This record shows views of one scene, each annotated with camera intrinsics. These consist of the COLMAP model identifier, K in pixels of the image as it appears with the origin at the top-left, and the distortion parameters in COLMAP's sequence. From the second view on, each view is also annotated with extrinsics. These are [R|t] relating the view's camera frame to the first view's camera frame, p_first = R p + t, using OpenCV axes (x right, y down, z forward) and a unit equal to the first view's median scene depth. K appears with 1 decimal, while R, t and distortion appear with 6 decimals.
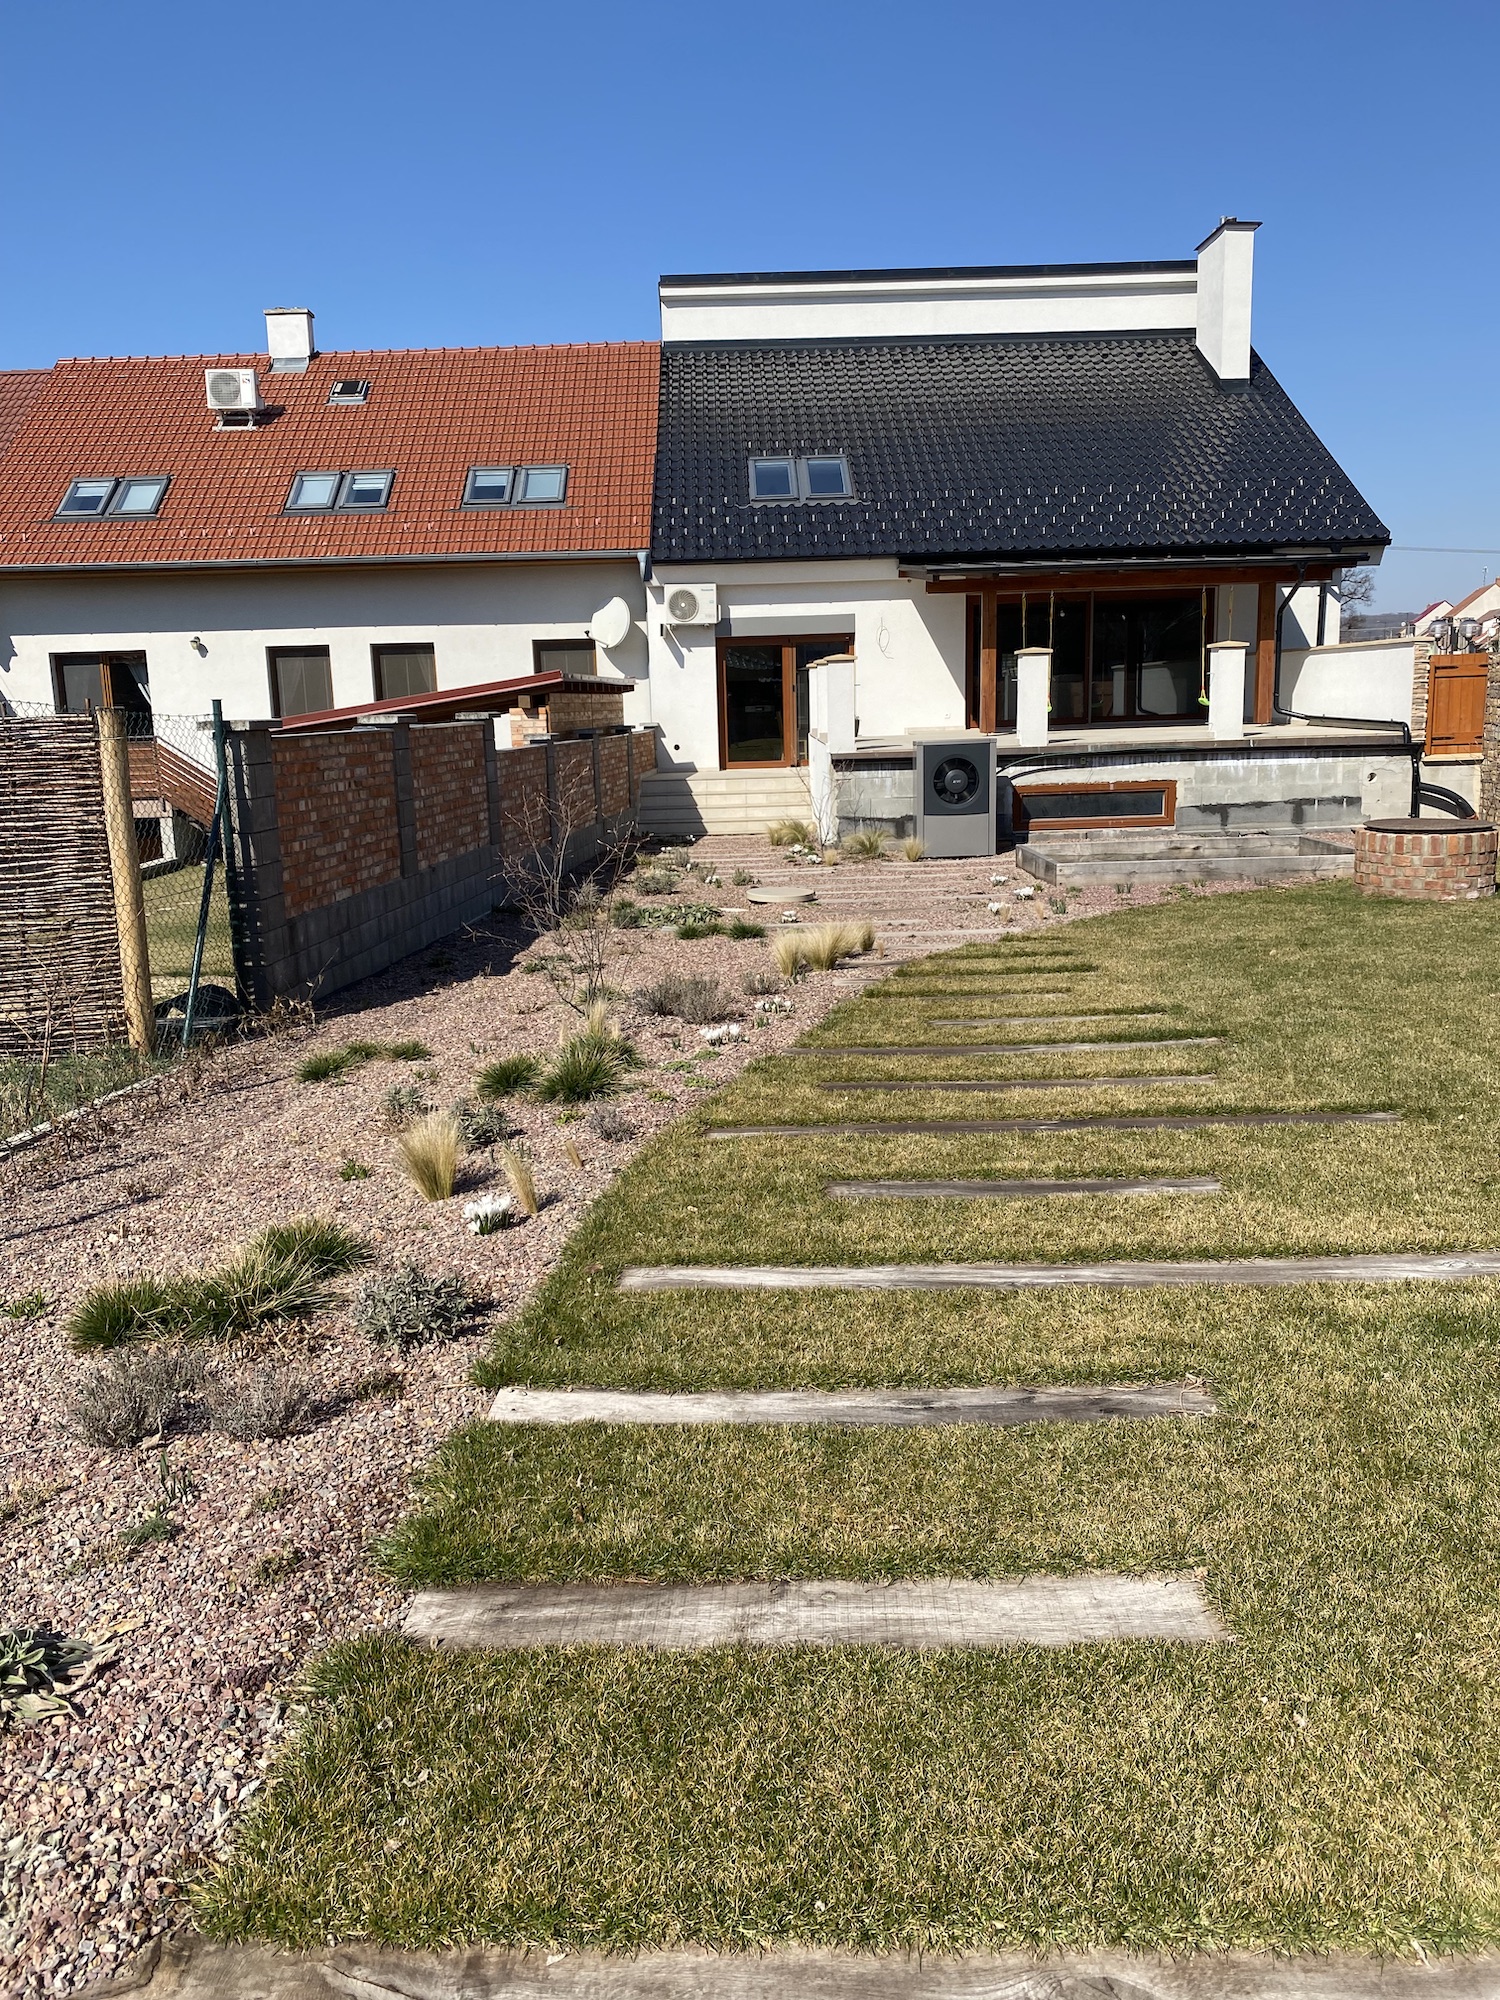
lens RADIAL K [[1577.2, 0, 750.0], [0, 1577.2, 1000.0], [0, 0, 1]] dist [0.106430, -0.160370]
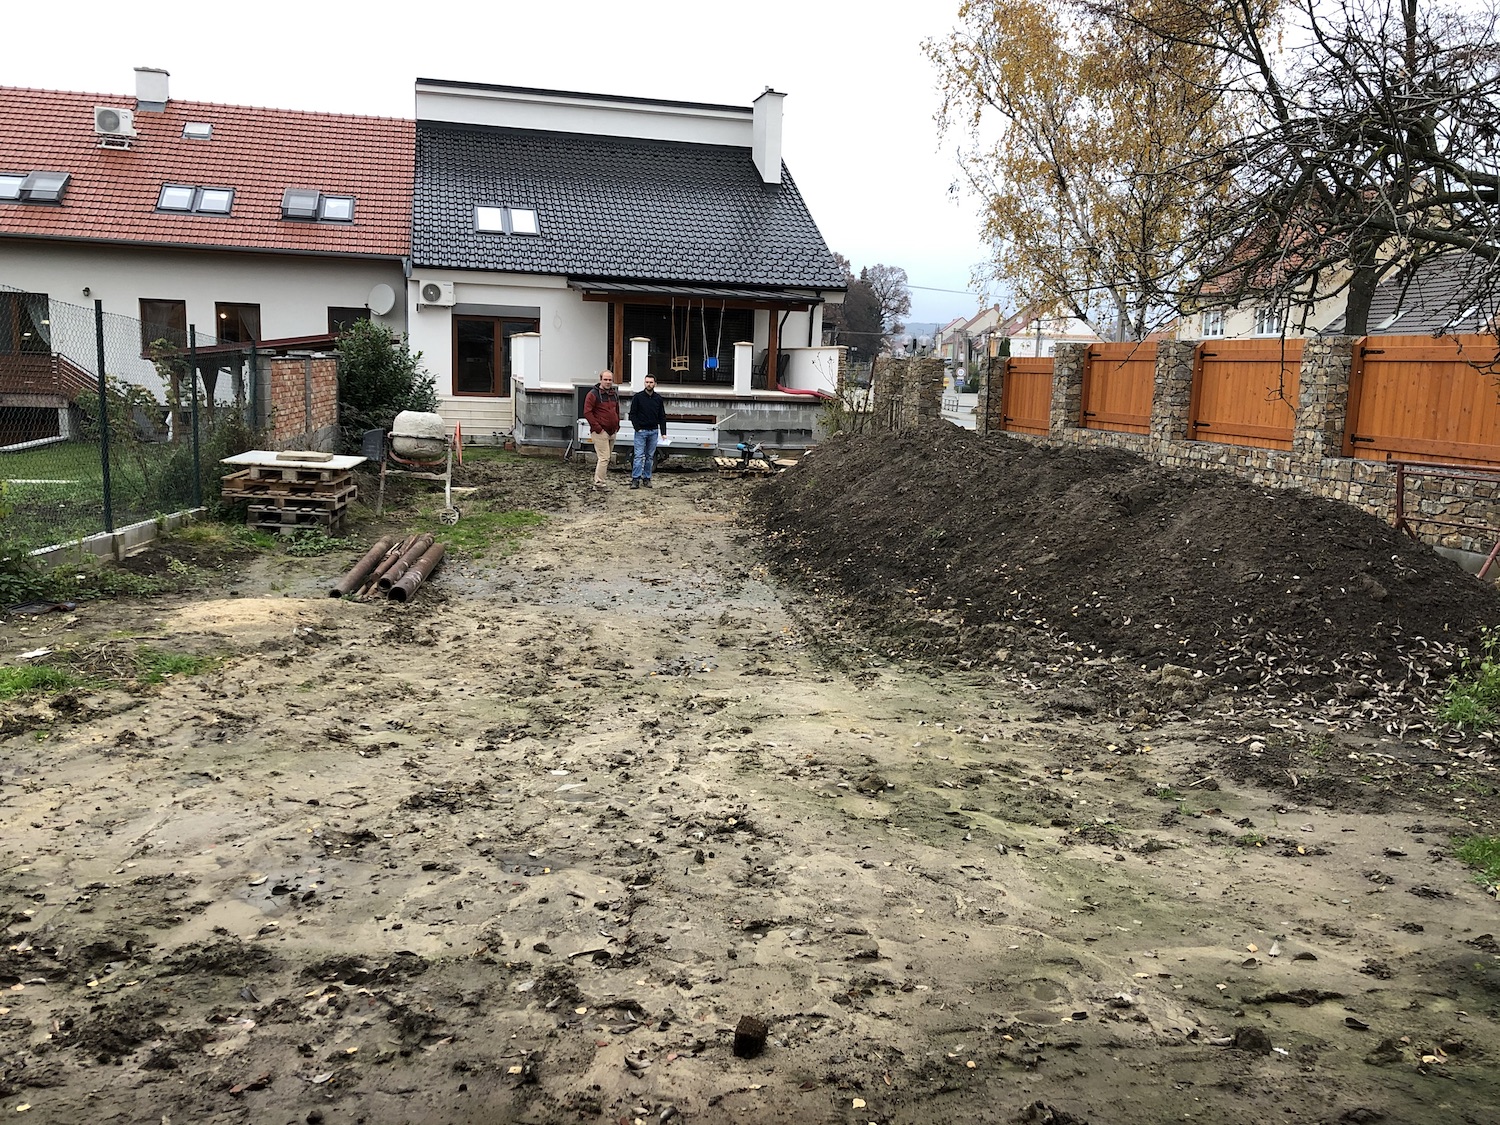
lens RADIAL K [[1252.6, 0, 750.0], [0, 1252.6, 562.5], [0, 0, 1]] dist [0.118991, -0.170249]
pose [[0.973011, 0.025088, 0.229391, -0.016242], [-0.018308, 0.999332, -0.031639, 0.062591], [-0.230032, 0.026585, 0.972820, -0.335586]]
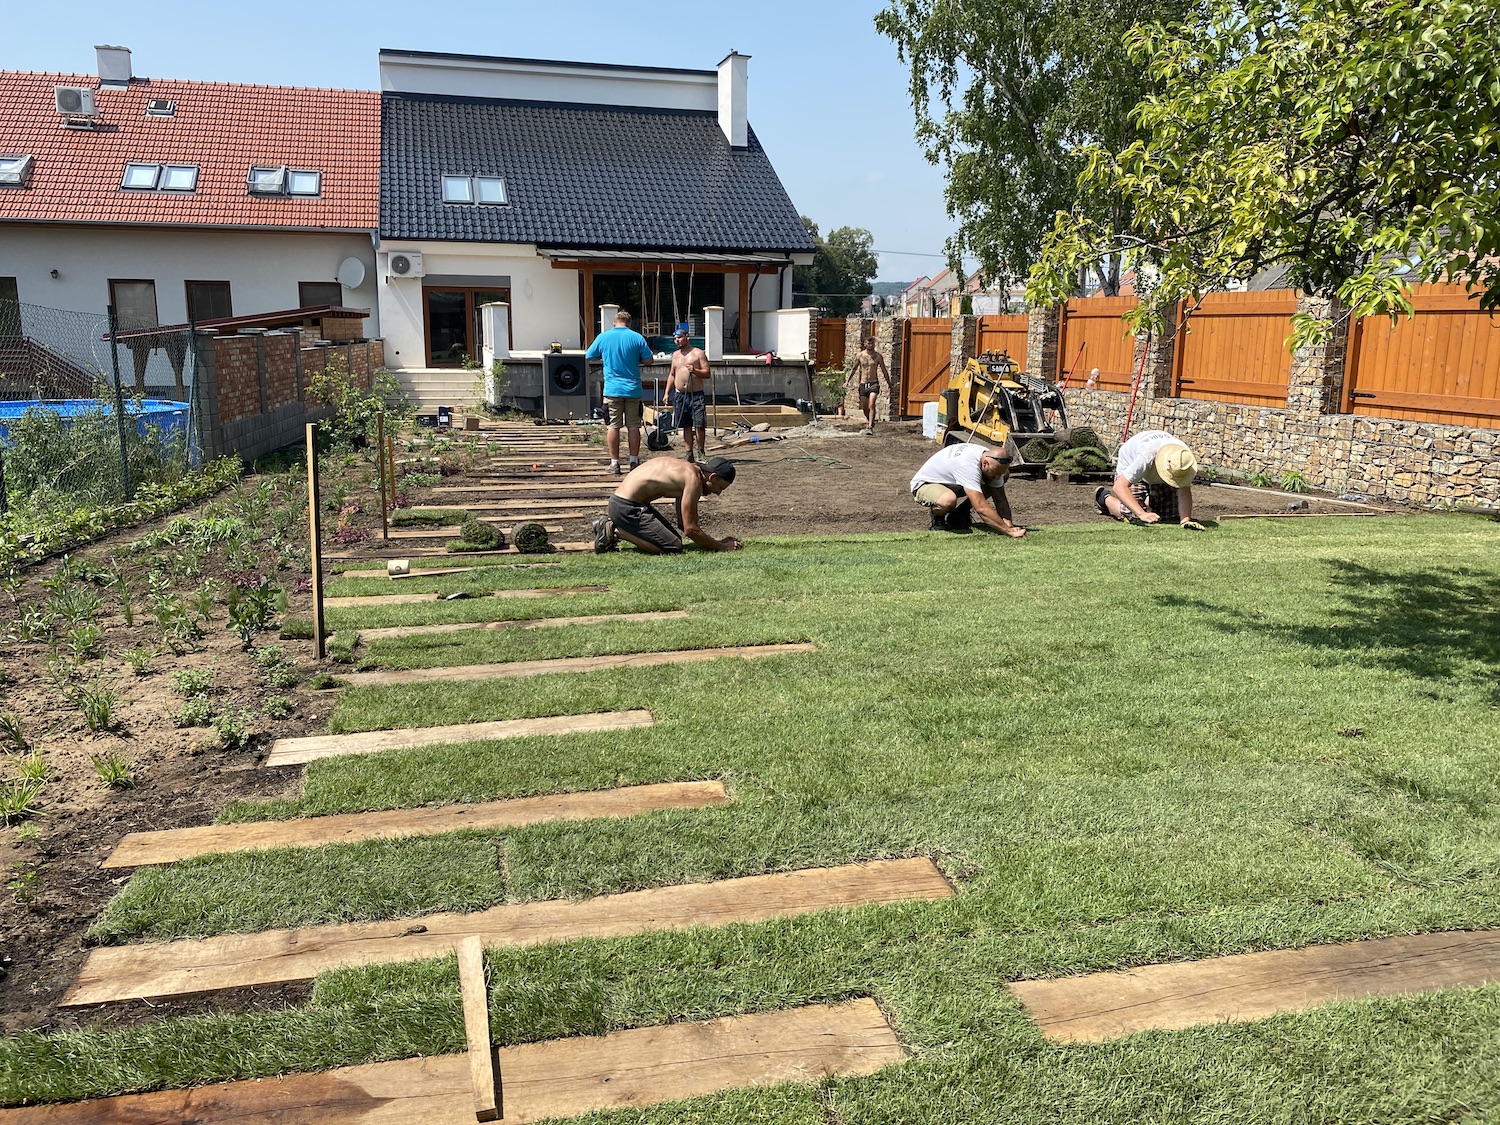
lens RADIAL K [[1182.9, 0, 750.0], [0, 1182.9, 562.5], [0, 0, 1]] dist [0.106430, -0.160370]
pose [[0.969279, -0.013736, 0.245579, -0.001144], [0.011907, 0.999889, 0.008932, 0.049426], [-0.245674, -0.005733, 0.969335, -0.282919]]
